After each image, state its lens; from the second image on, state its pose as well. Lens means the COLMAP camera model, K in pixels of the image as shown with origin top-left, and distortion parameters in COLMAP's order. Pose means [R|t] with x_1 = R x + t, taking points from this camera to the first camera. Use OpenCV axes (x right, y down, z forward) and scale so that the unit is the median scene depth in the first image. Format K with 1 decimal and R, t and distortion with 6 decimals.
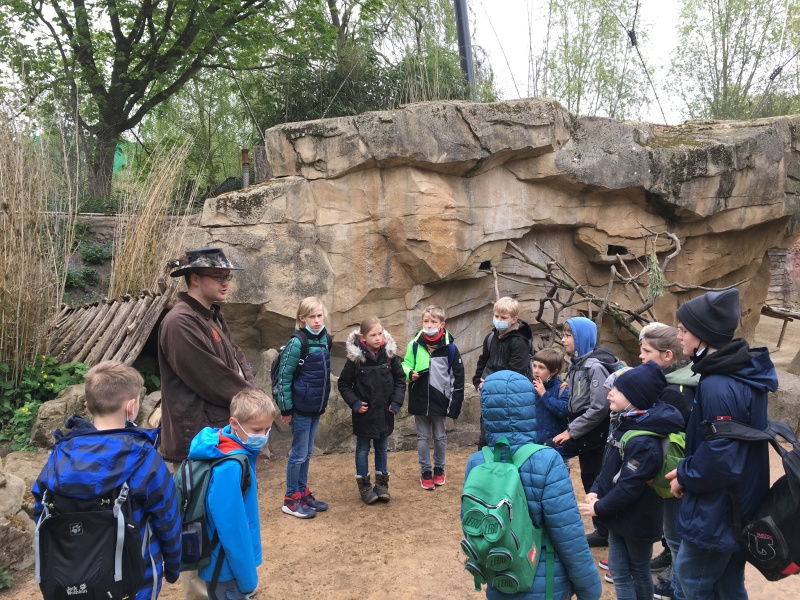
lens RADIAL K [[678.1, 0, 376.5], [0, 678.1, 302.3], [0, 0, 1]] dist [0.046127, -0.041741]
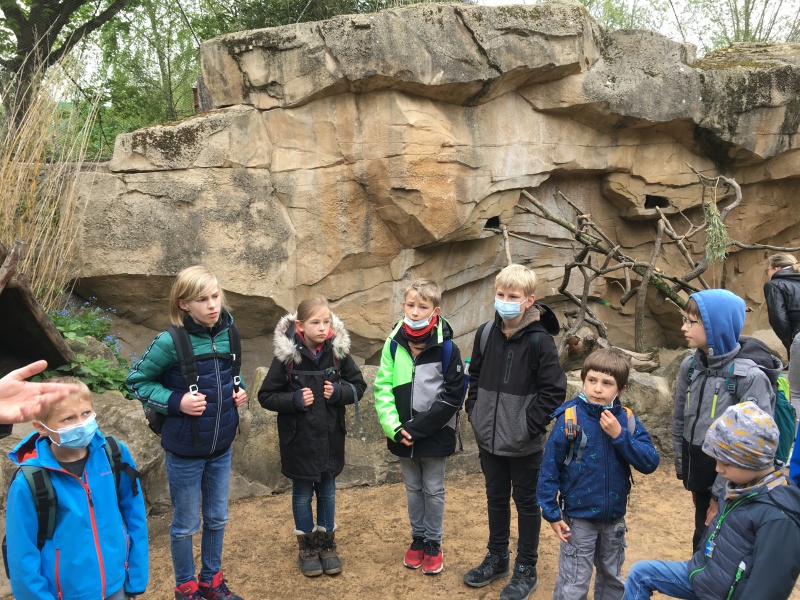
lens RADIAL K [[678.1, 0, 372.0], [0, 678.1, 309.2], [0, 0, 1]] dist [0.046127, -0.041741]
pose [[0.999878, -0.013773, 0.007397, 0.014457], [0.013329, 0.998278, 0.057131, -0.001298], [-0.008171, -0.057025, 0.998339, 0.219331]]
